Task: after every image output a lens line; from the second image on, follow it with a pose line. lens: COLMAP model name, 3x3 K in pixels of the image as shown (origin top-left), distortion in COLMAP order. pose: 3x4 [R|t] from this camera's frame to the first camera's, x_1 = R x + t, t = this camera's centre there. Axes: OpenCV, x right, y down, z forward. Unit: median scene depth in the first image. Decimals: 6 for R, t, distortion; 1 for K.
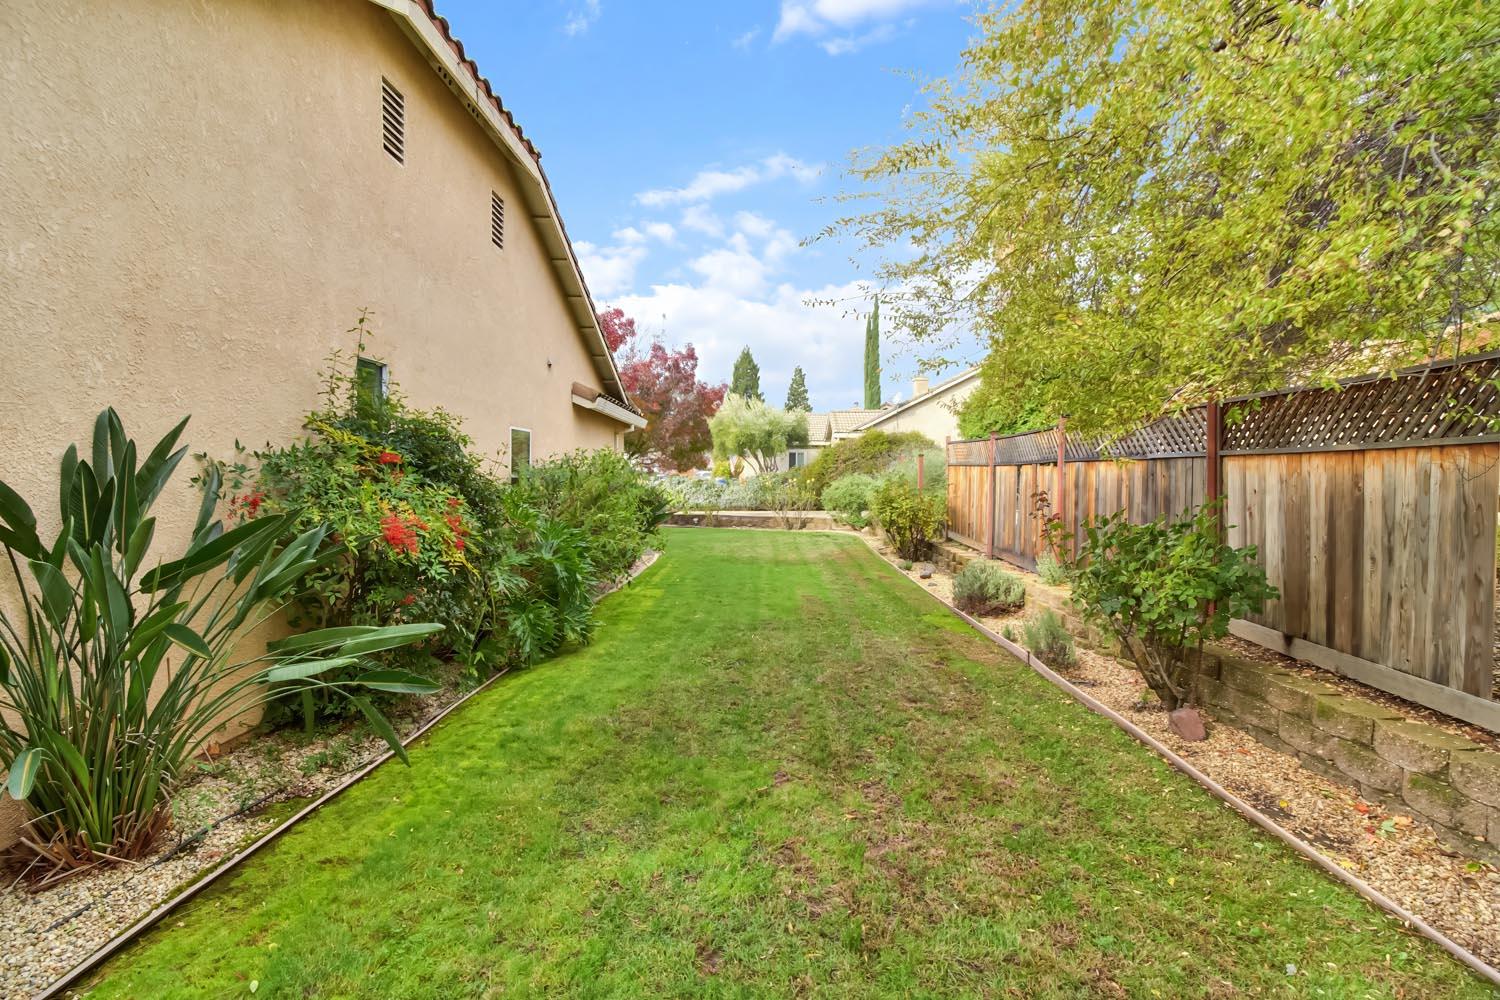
lens RADIAL K [[707.4, 0, 750.2], [0, 707.4, 464.1], [0, 0, 1]] dist [0.026666, -0.014608]
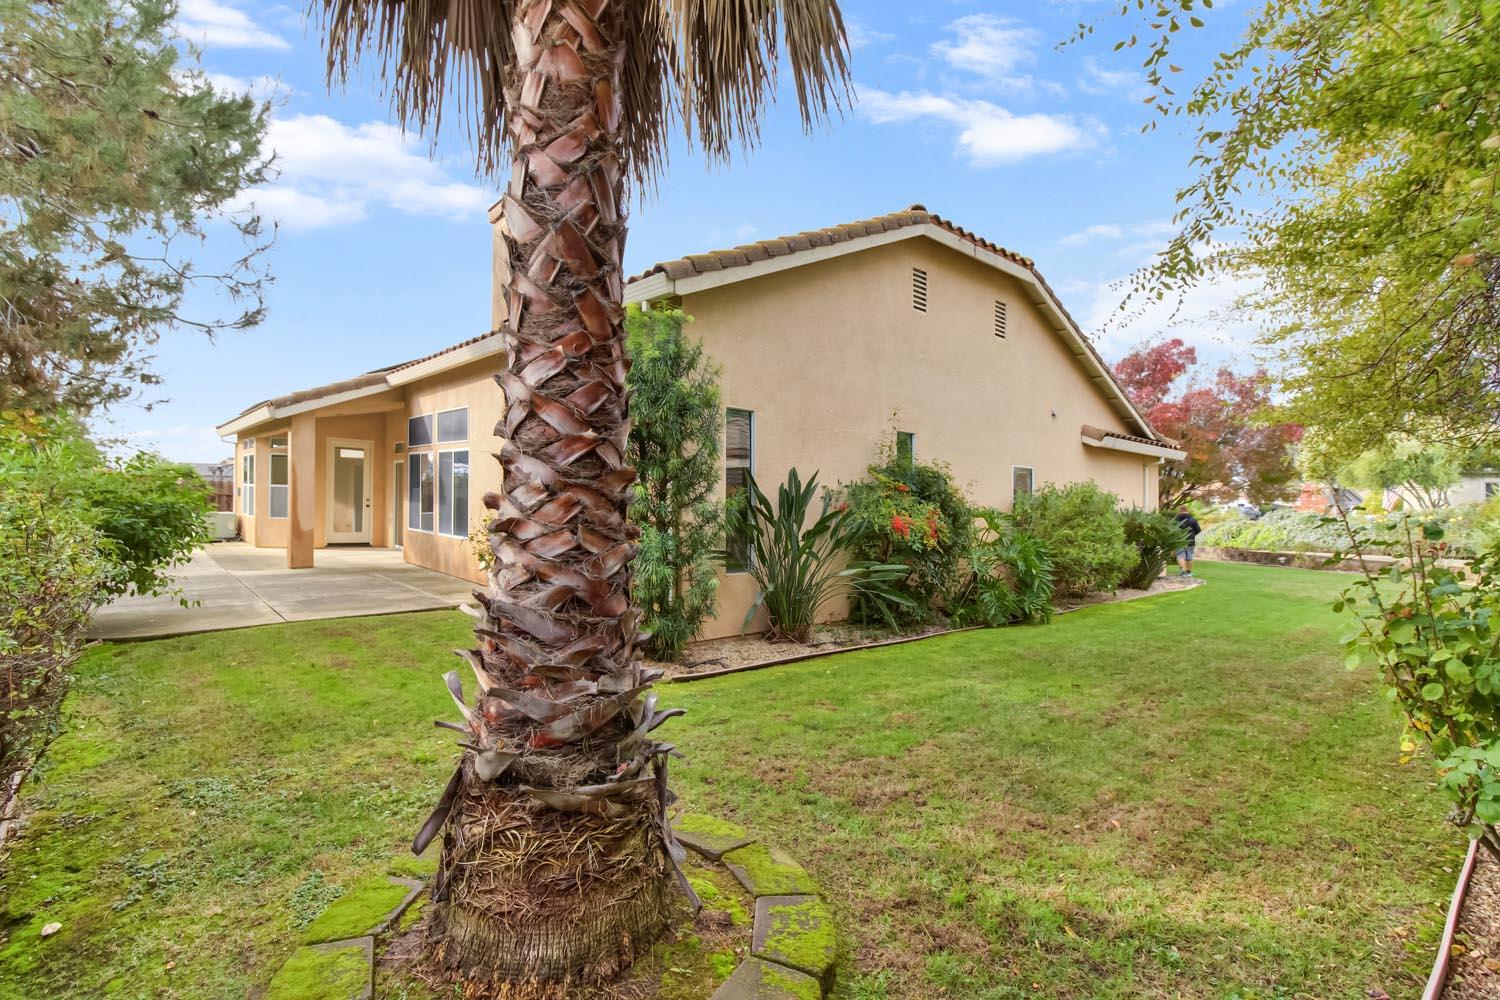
lens RADIAL K [[708.9, 0, 750.4], [0, 708.9, 490.7], [0, 0, 1]] dist [0.022937, -0.015025]
pose [[0.699160, 0.005956, -0.714941, 0.524121], [-0.010067, 0.999948, -0.001515, 0.005114], [0.714894, 0.008256, 0.699184, -0.569735]]
